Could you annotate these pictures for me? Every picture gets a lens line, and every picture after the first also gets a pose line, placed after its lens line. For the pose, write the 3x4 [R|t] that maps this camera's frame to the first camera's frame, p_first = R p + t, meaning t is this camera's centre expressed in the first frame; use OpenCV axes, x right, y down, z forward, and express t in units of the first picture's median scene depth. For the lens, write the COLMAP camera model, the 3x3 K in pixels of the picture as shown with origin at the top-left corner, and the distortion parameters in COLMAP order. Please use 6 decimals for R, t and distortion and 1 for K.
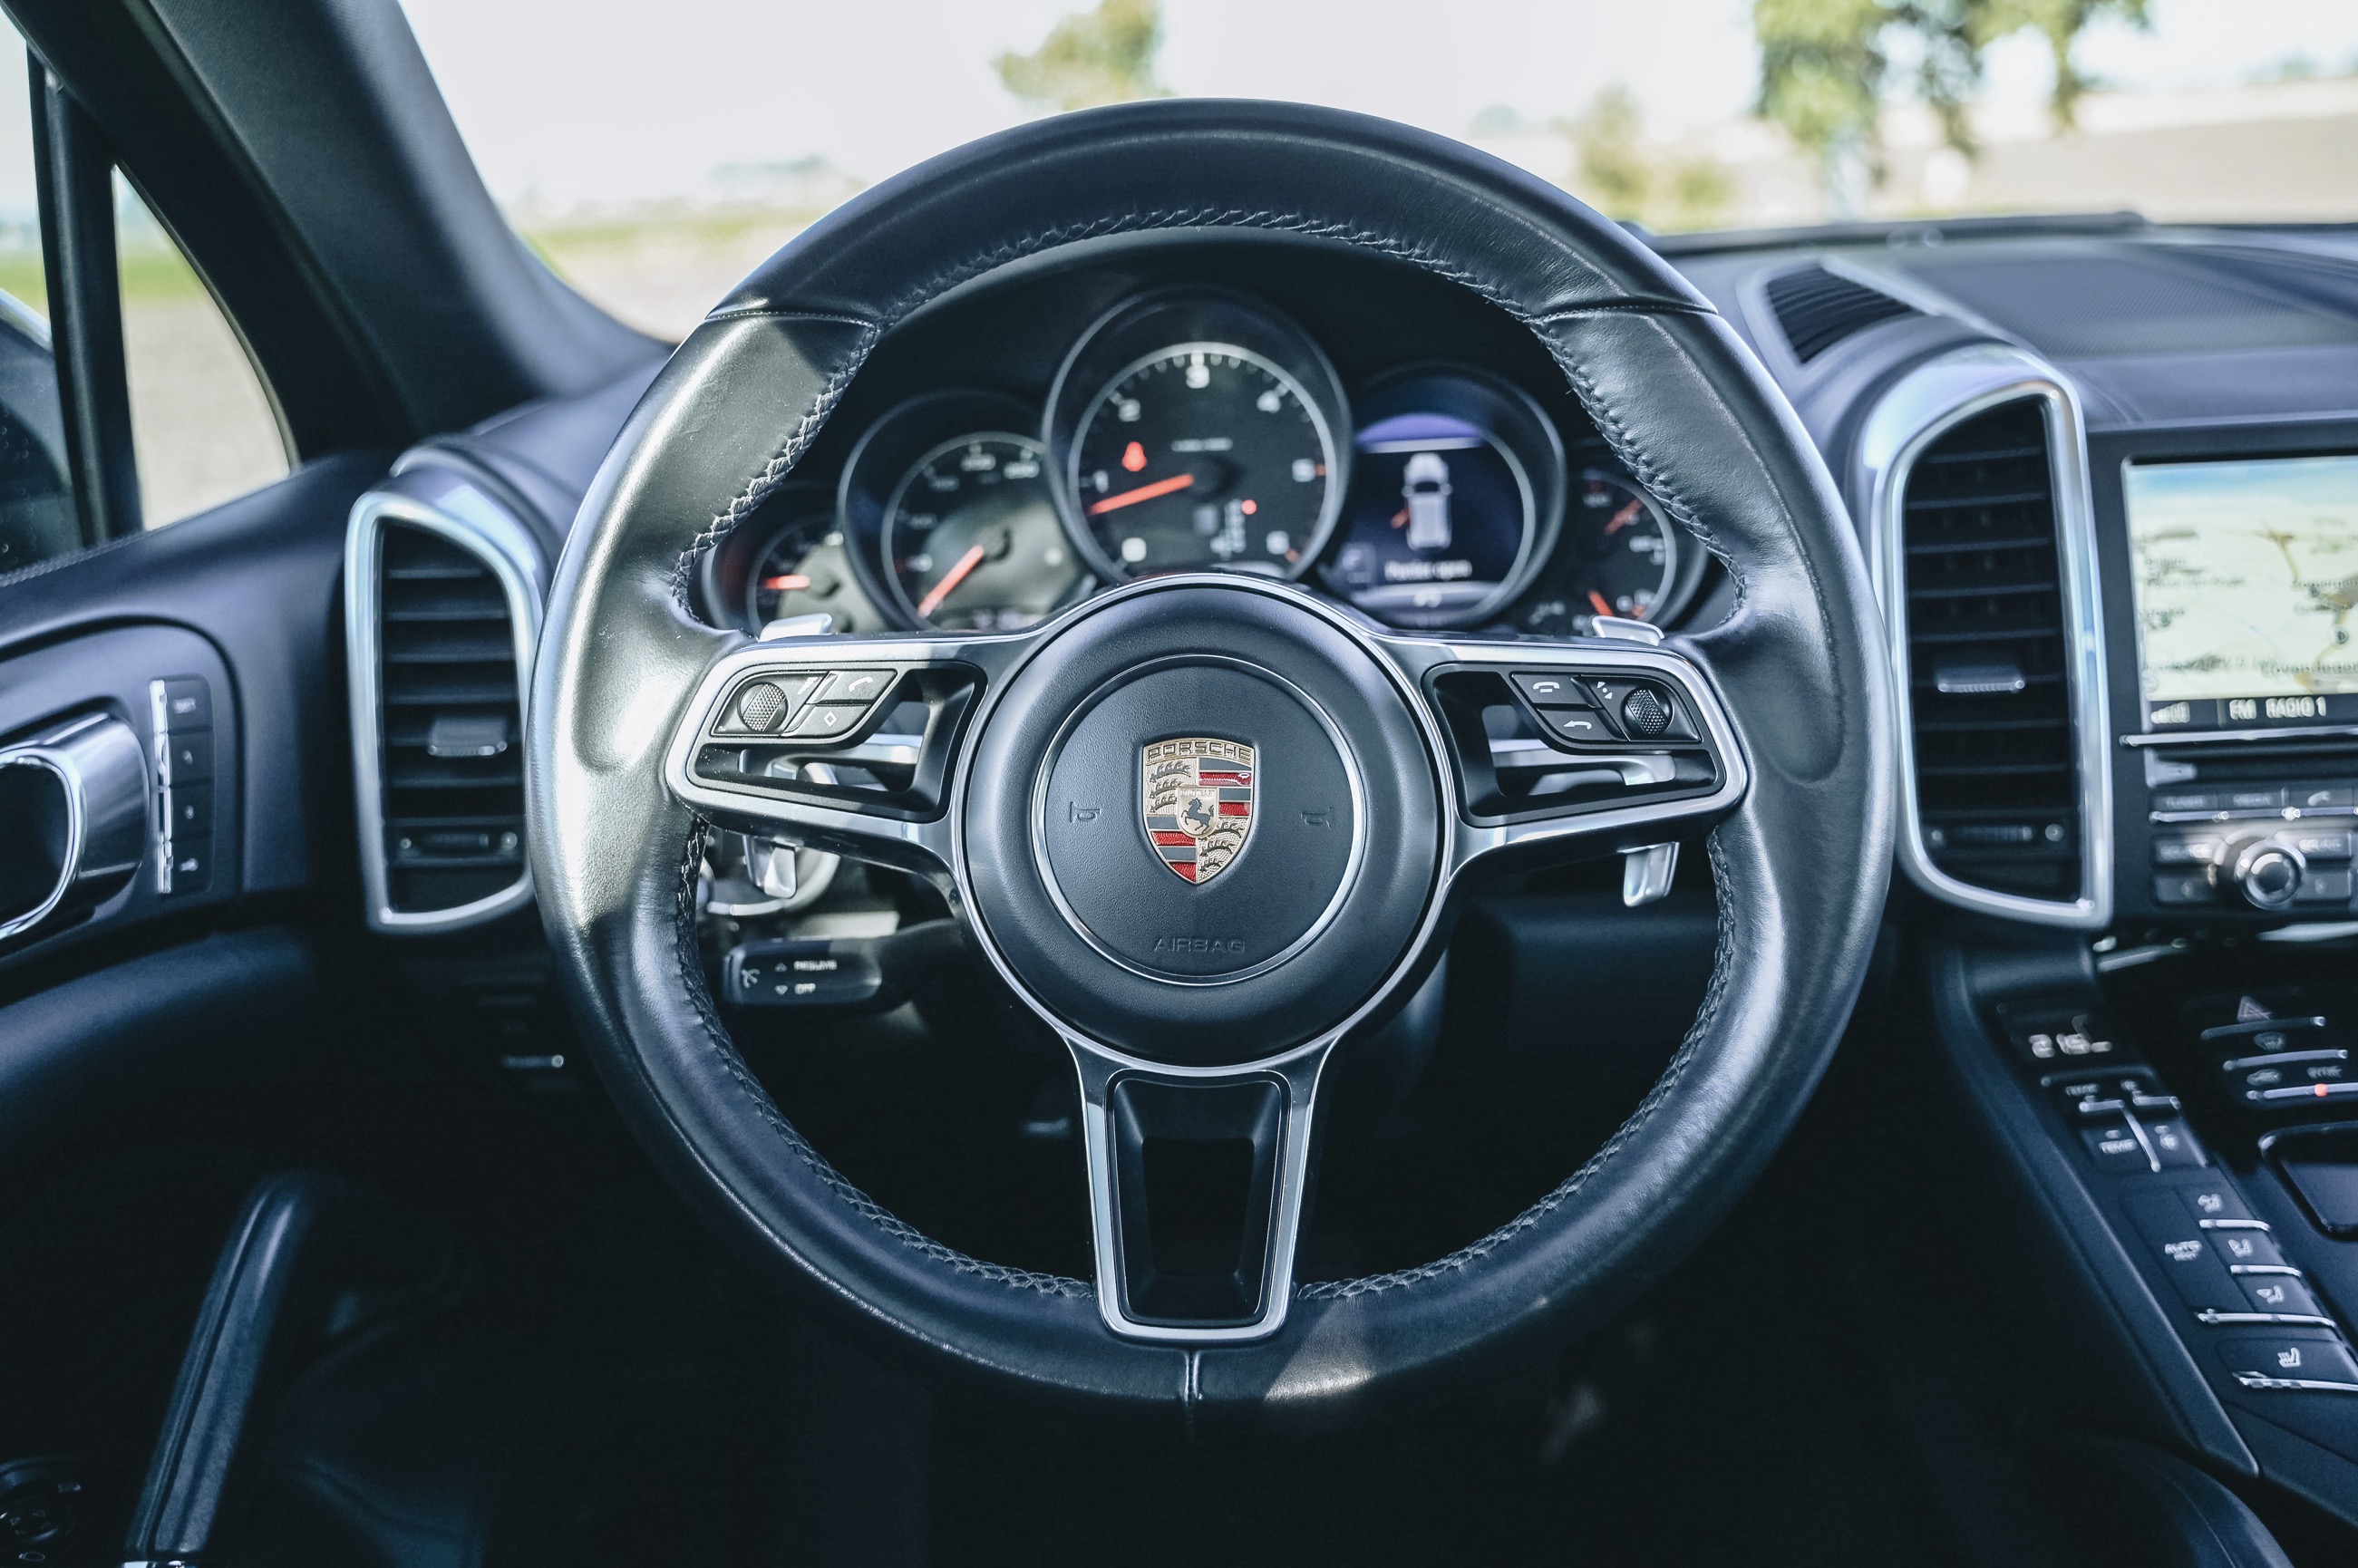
lens RADIAL K [[1881.4, 0, 1184.4], [0, 1881.4, 793.8], [0, 0, 1]] dist [0.007380, -0.019232]
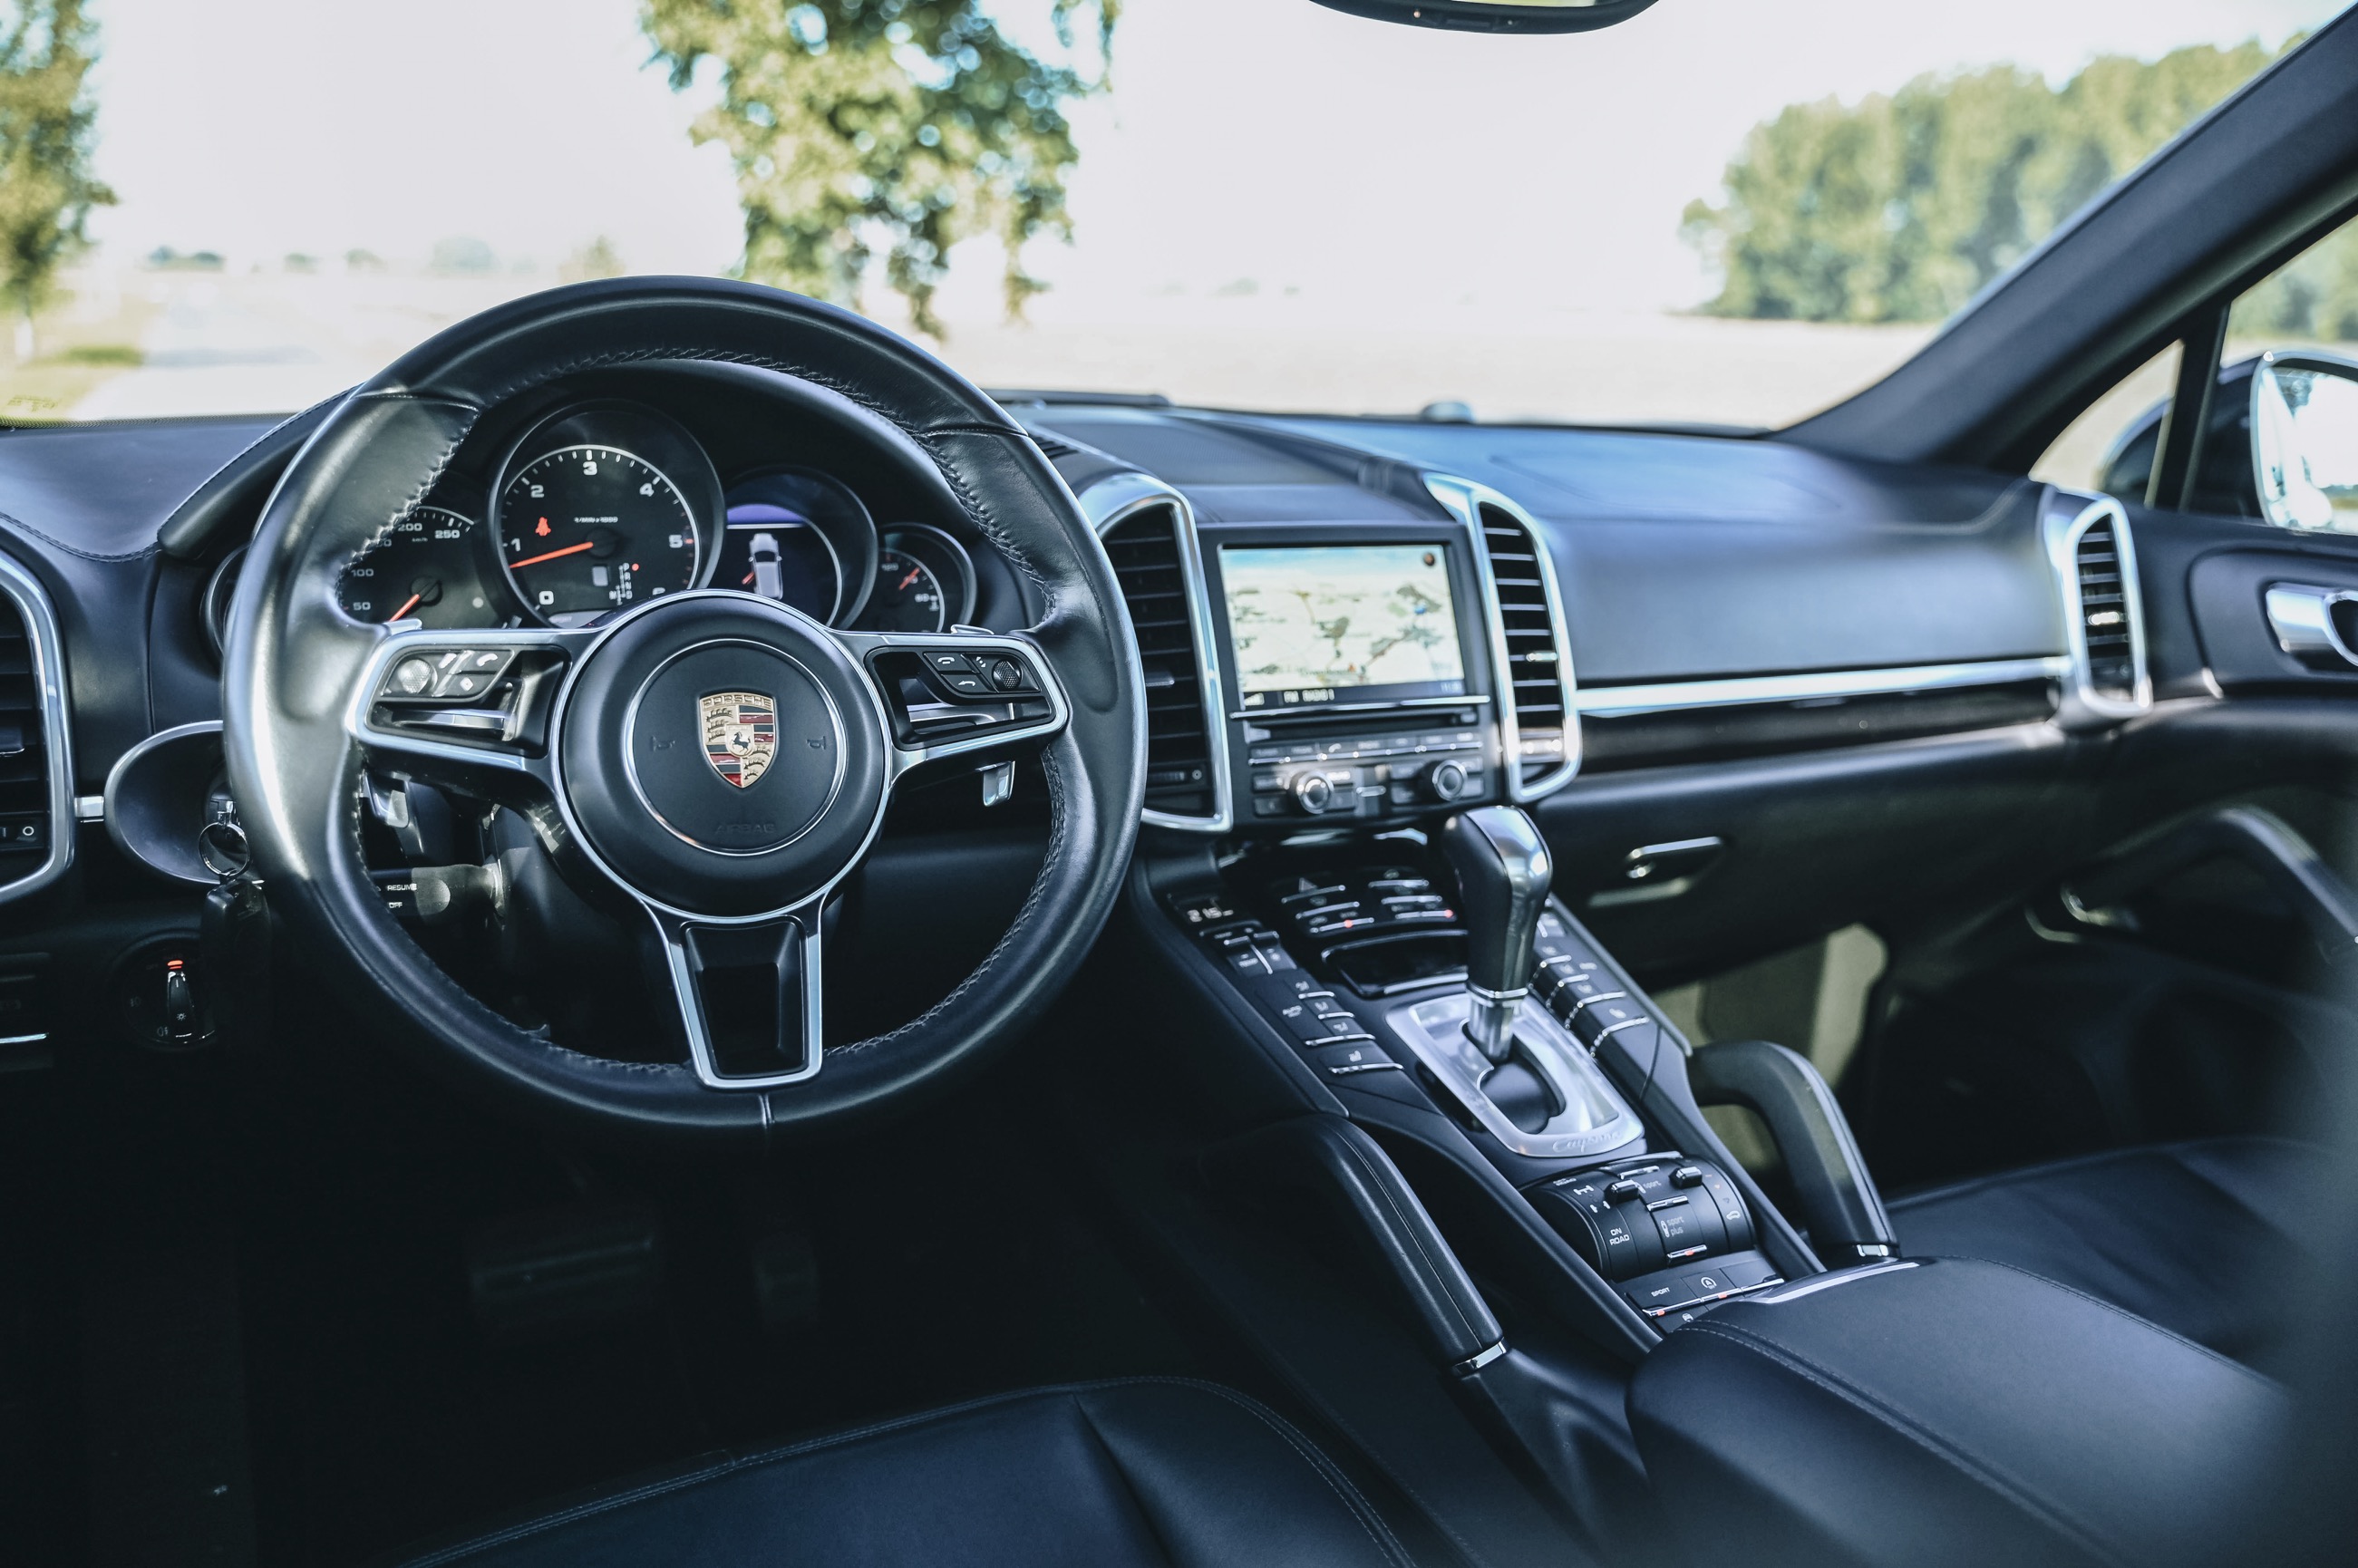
lens RADIAL K [[1881.4, 0, 1169.4], [0, 1881.4, 790.4], [0, 0, 1]] dist [0.007380, -0.019232]
pose [[0.873036, -0.031516, 0.486636, -0.334133], [0.069499, 0.995764, -0.060195, 0.128030], [-0.482678, 0.086373, 0.871528, -0.375562]]
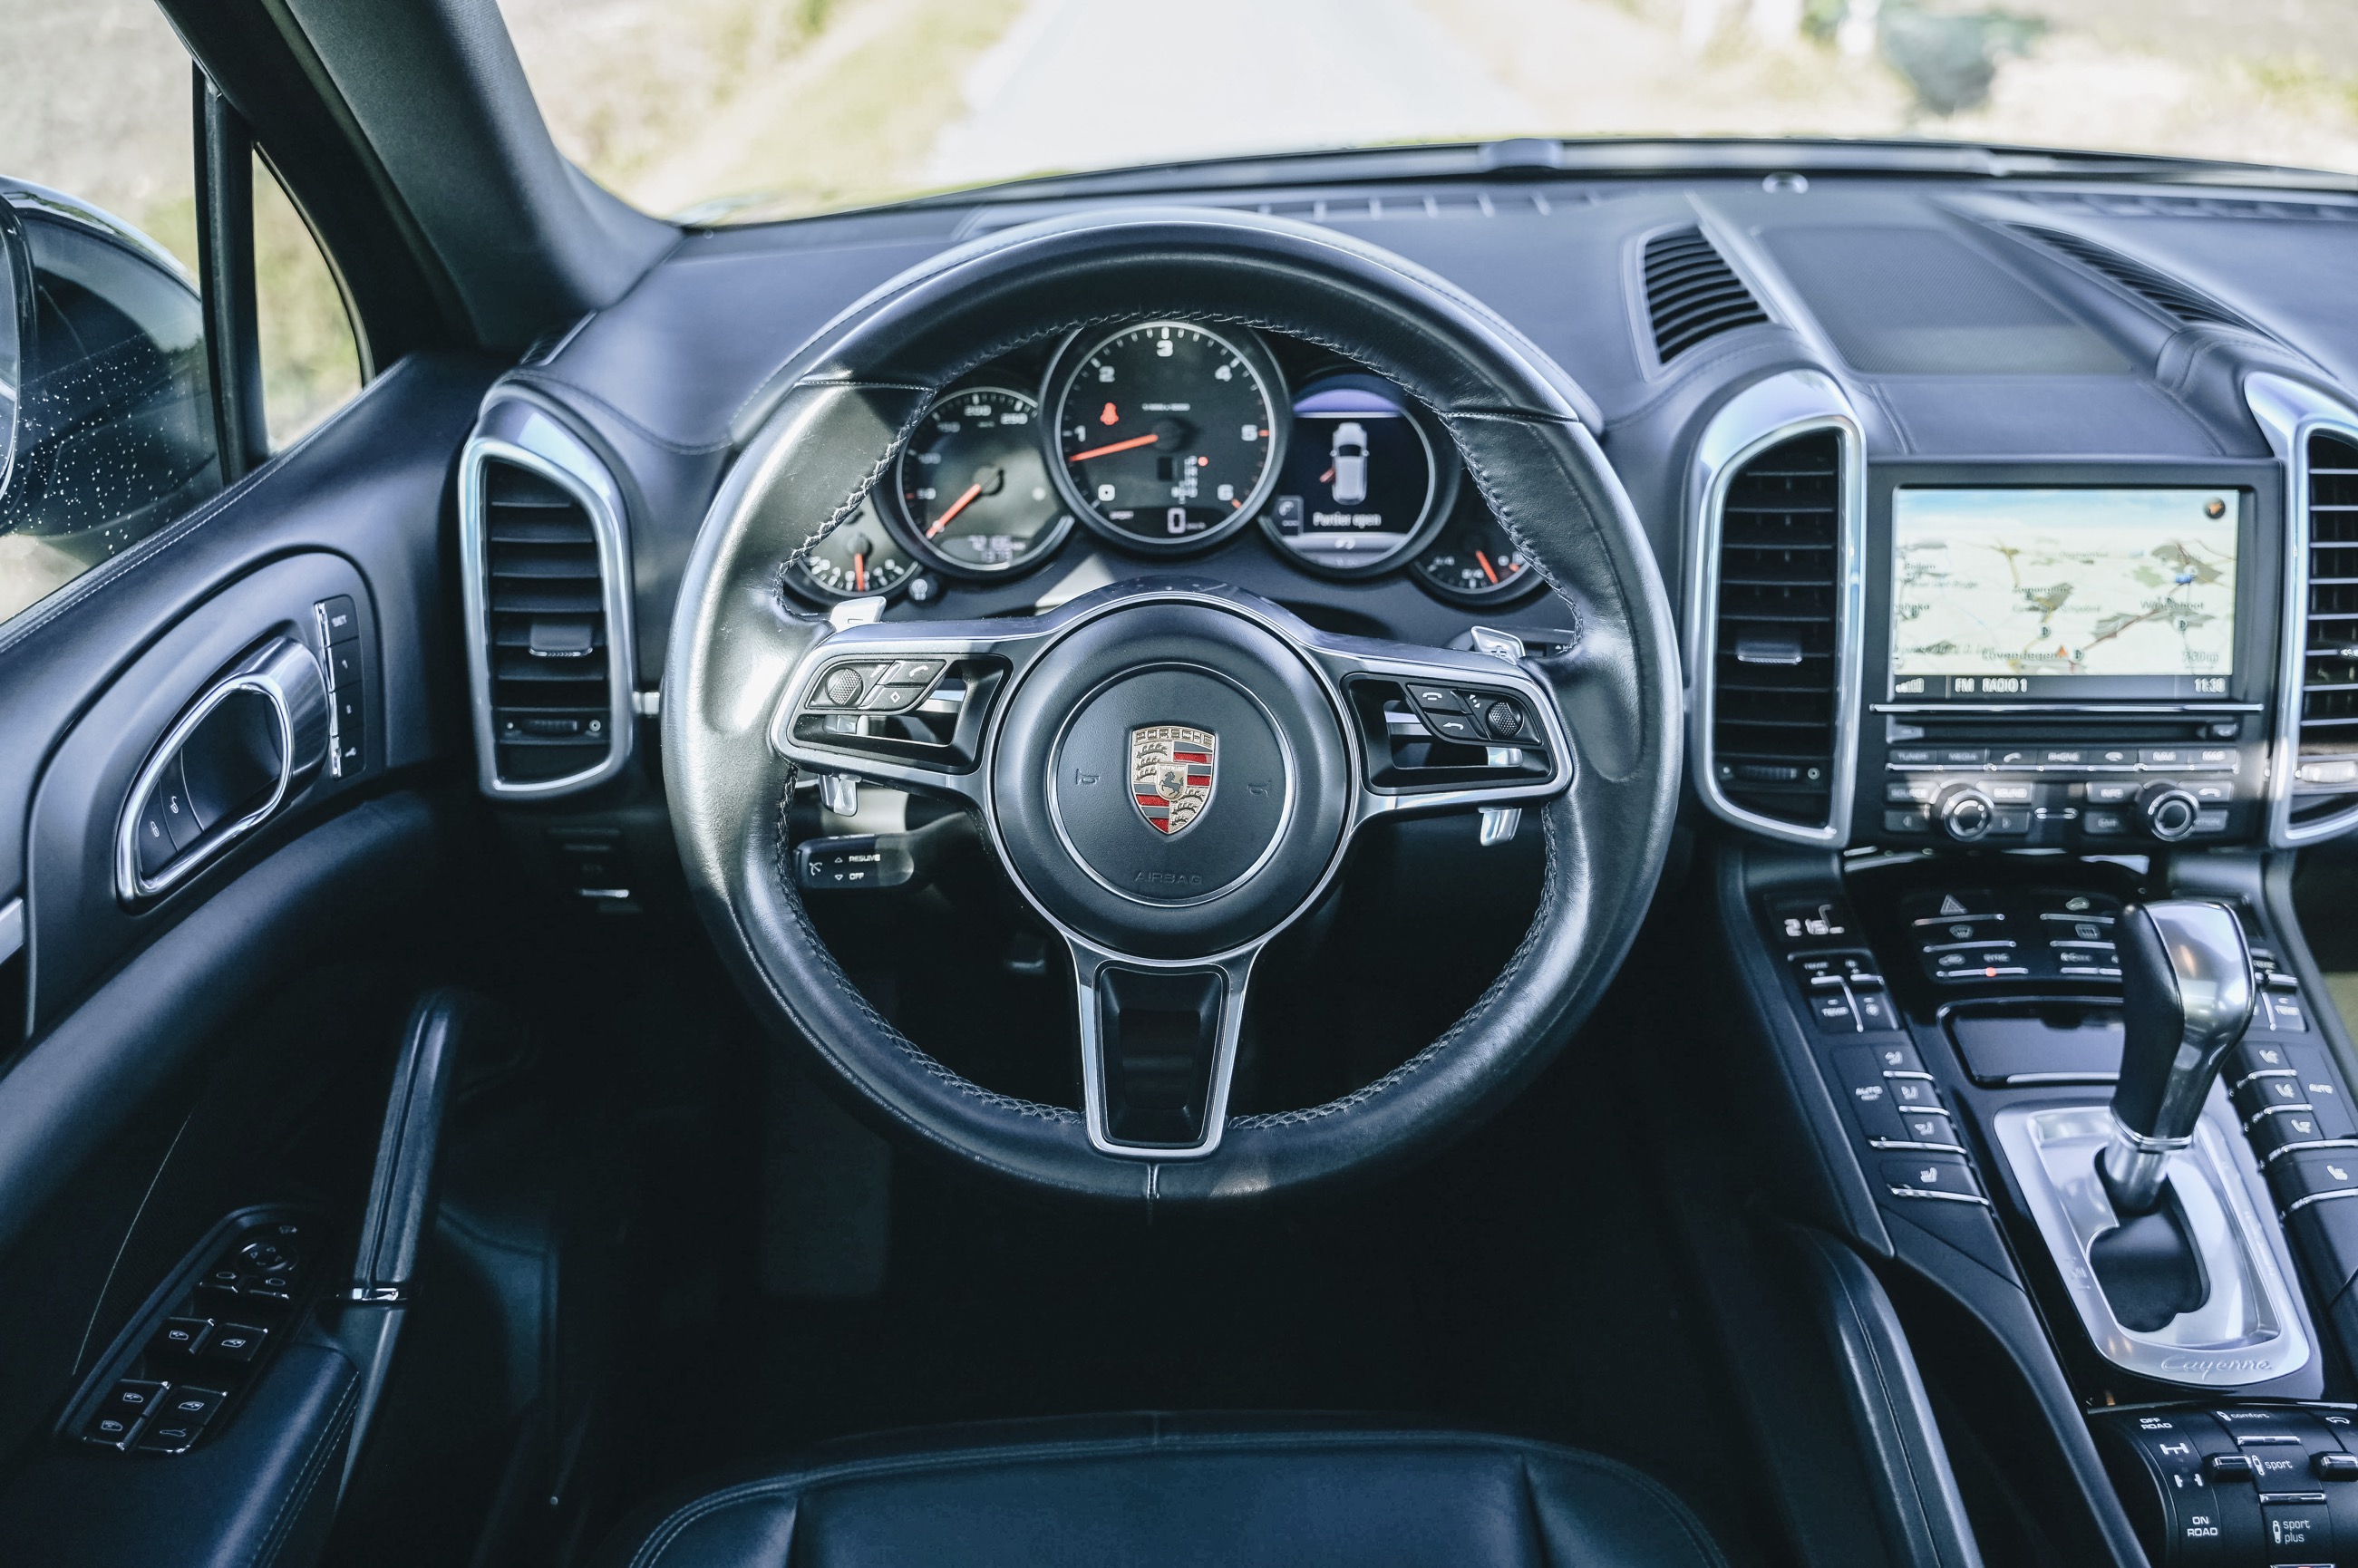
lens RADIAL K [[1881.4, 0, 1185.2], [0, 1881.4, 801.1], [0, 0, 1]] dist [0.007380, -0.019232]
pose [[0.997616, 0.032243, 0.061010, -0.050757], [-0.041589, 0.986444, 0.158738, -0.149325], [-0.055065, -0.160897, 0.985434, -0.262470]]
